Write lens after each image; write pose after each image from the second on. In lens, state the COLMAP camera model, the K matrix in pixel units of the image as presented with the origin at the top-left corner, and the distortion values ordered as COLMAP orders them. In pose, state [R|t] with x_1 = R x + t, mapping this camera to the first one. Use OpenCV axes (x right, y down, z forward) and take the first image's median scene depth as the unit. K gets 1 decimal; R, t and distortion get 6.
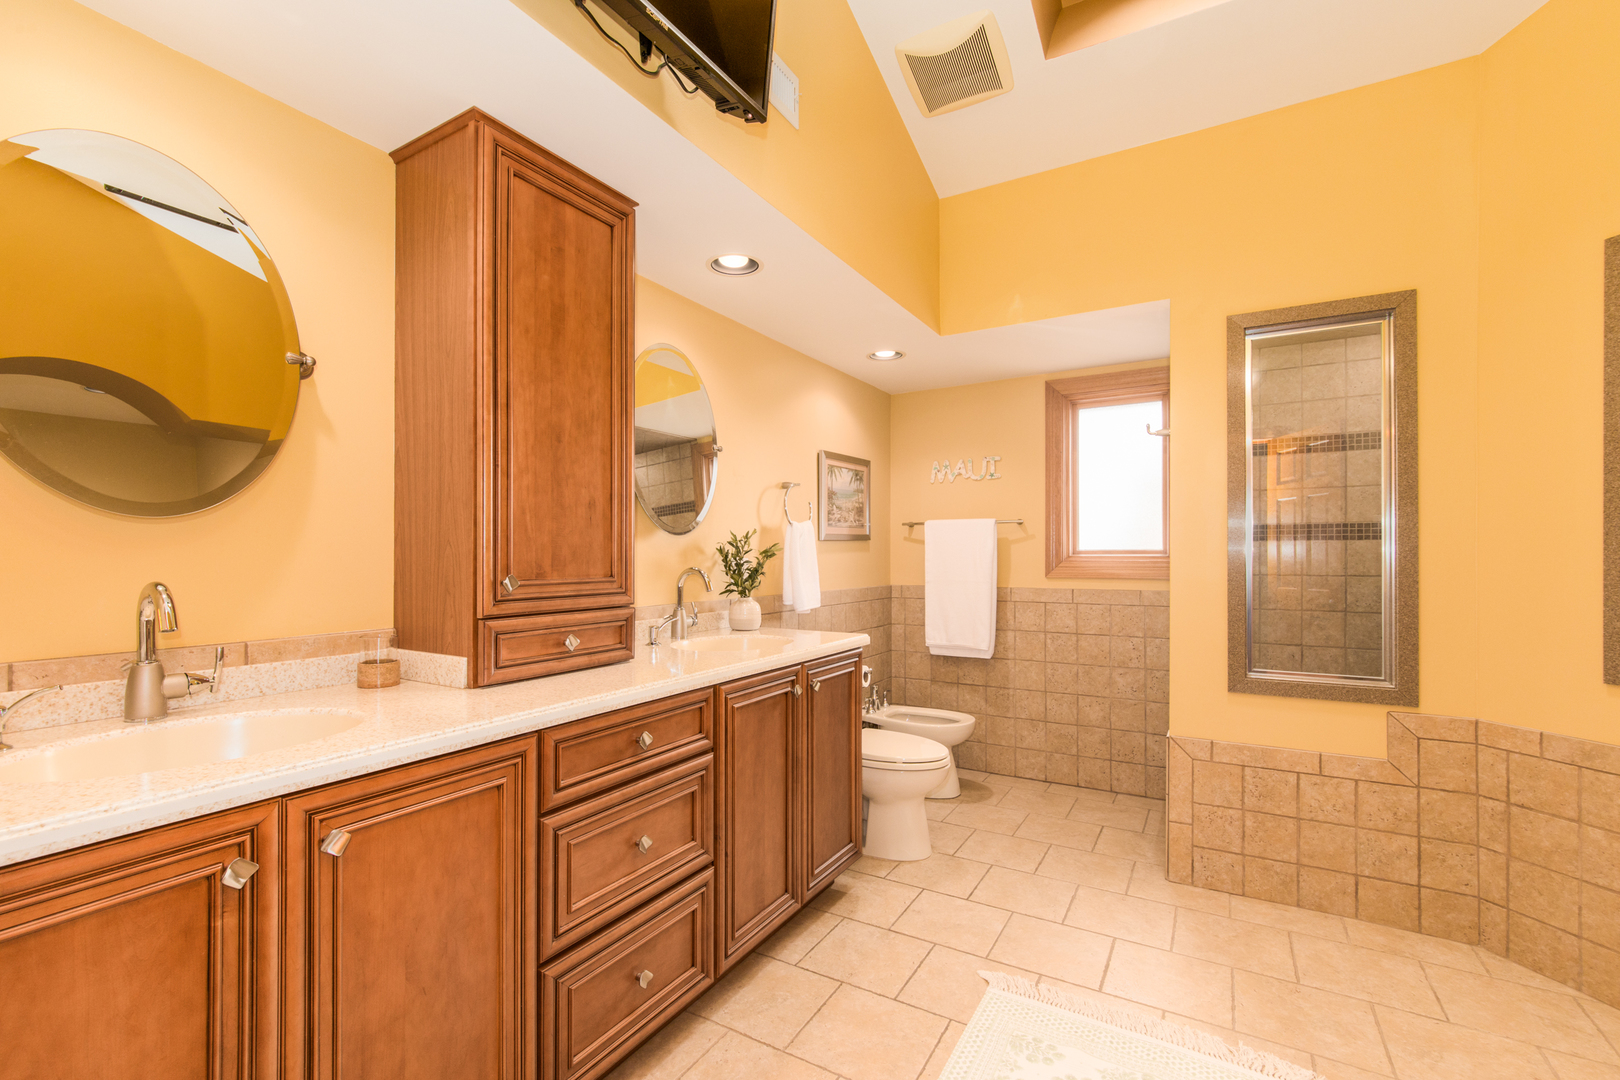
lens RADIAL K [[689.1, 0, 806.4], [0, 689.1, 536.8], [0, 0, 1]] dist [-0.014297, 0.006045]
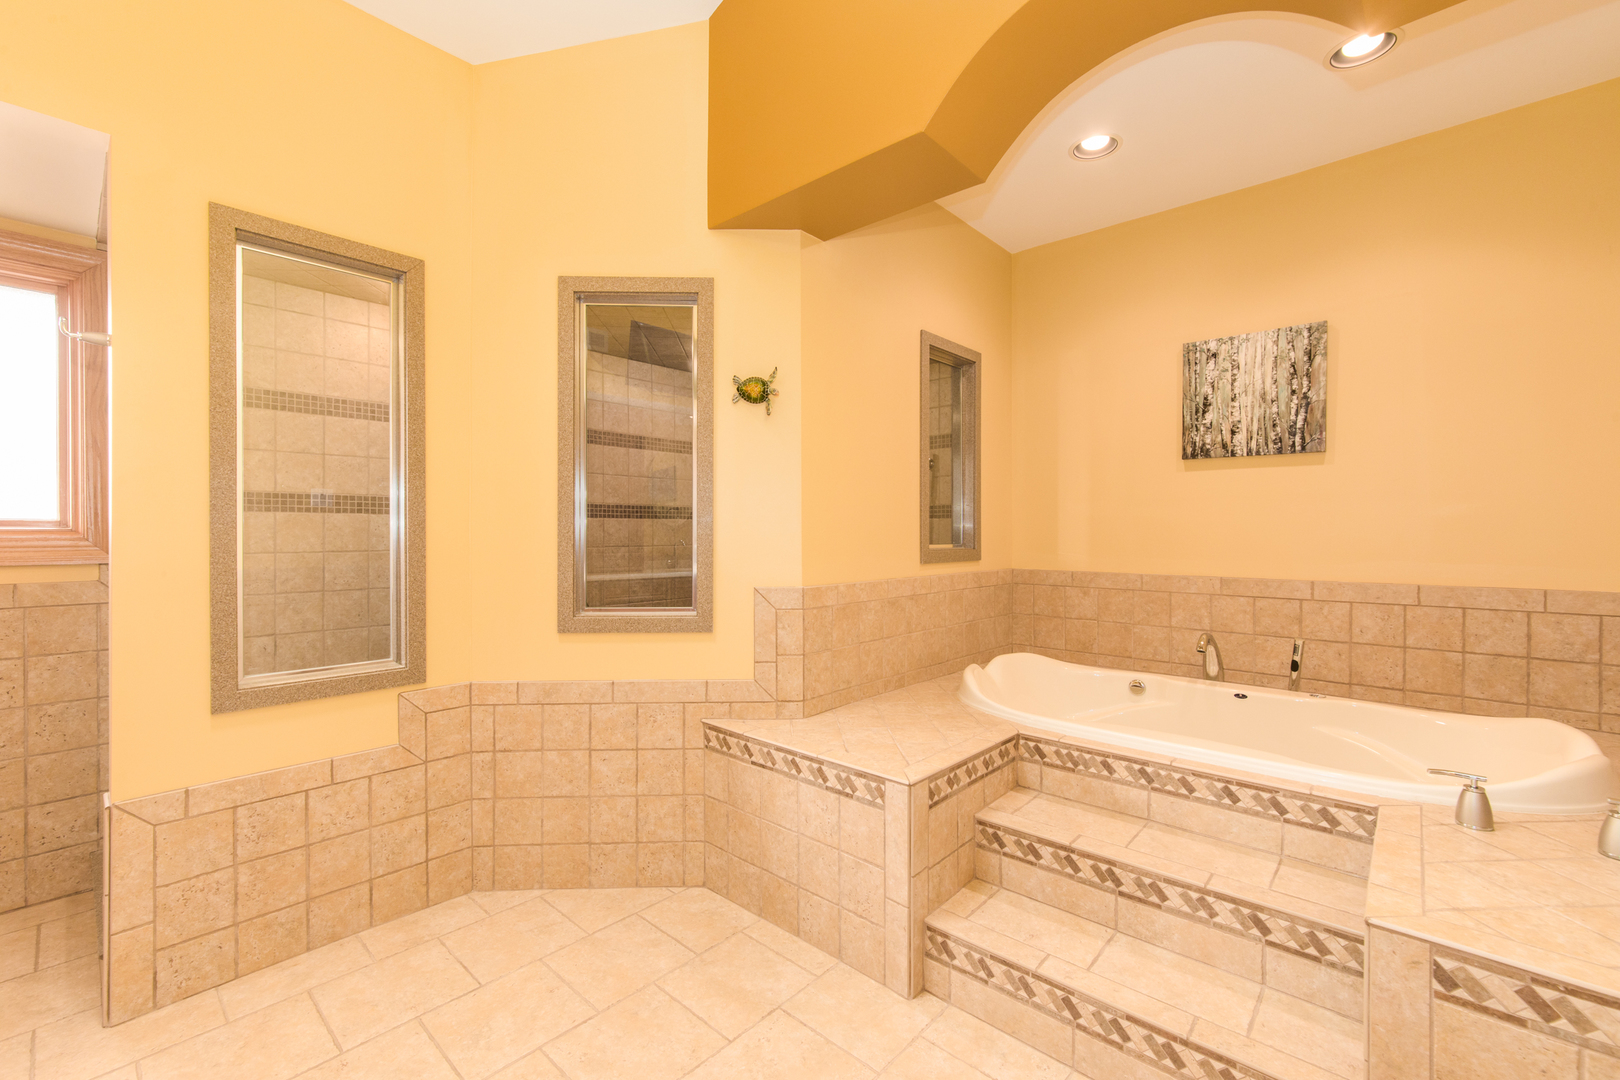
lens RADIAL K [[689.1, 0, 806.4], [0, 689.1, 536.8], [0, 0, 1]] dist [-0.014297, 0.006045]
pose [[0.201972, -0.007265, 0.979364, 0.029826], [-0.029056, 0.999488, 0.013406, 0.007888], [-0.978960, -0.031164, 0.201658, 0.251560]]
